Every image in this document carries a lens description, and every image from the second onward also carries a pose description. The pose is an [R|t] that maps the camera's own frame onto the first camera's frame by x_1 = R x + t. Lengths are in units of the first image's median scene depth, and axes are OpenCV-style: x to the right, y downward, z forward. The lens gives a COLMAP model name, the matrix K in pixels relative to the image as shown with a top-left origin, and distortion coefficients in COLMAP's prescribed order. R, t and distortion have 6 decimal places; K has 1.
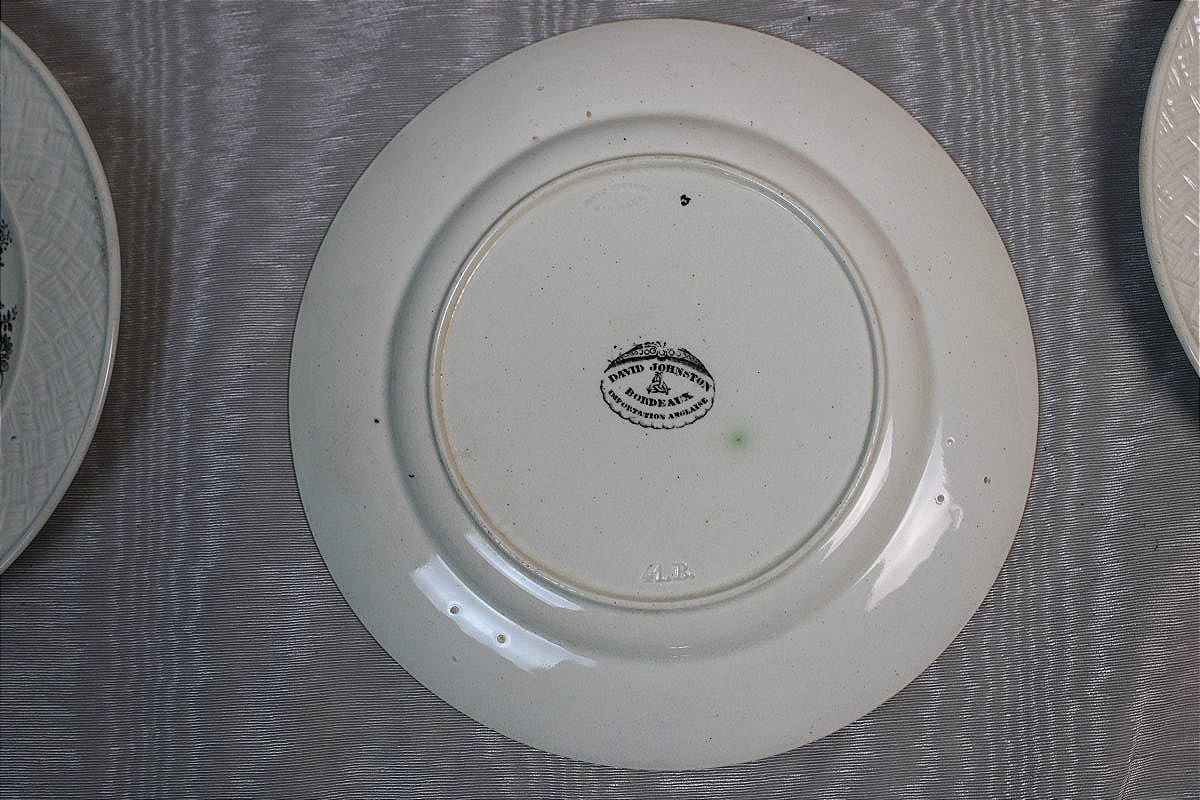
lens RADIAL K [[1486.4, 0, 595.6], [0, 1486.4, 406.6], [0, 0, 1]] dist [-0.058721, 0.000000]
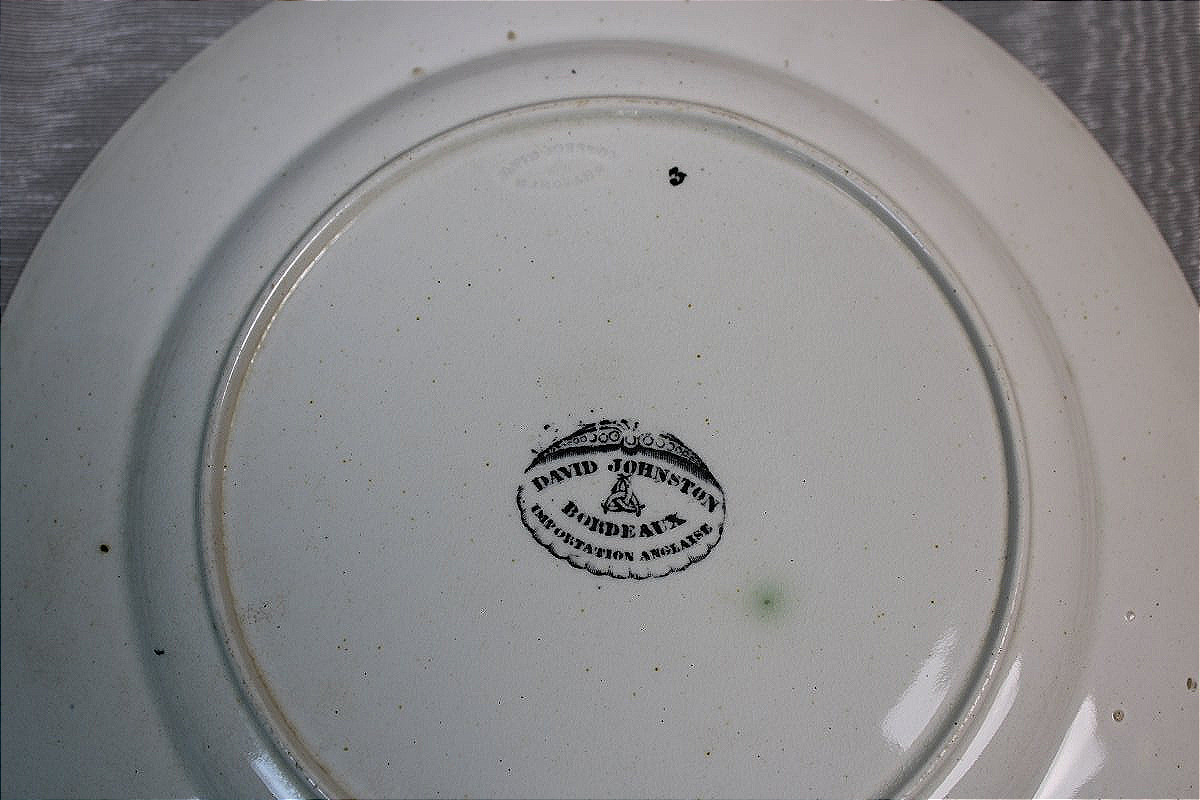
lens RADIAL K [[1486.4, 0, 608.9], [0, 1486.4, 407.7], [0, 0, 1]] dist [-0.058721, 0.000000]
pose [[0.994959, 0.039650, 0.092107, -0.014805], [-0.029459, 0.993552, -0.109482, 0.012510], [-0.095854, 0.106217, 0.989712, 0.447532]]
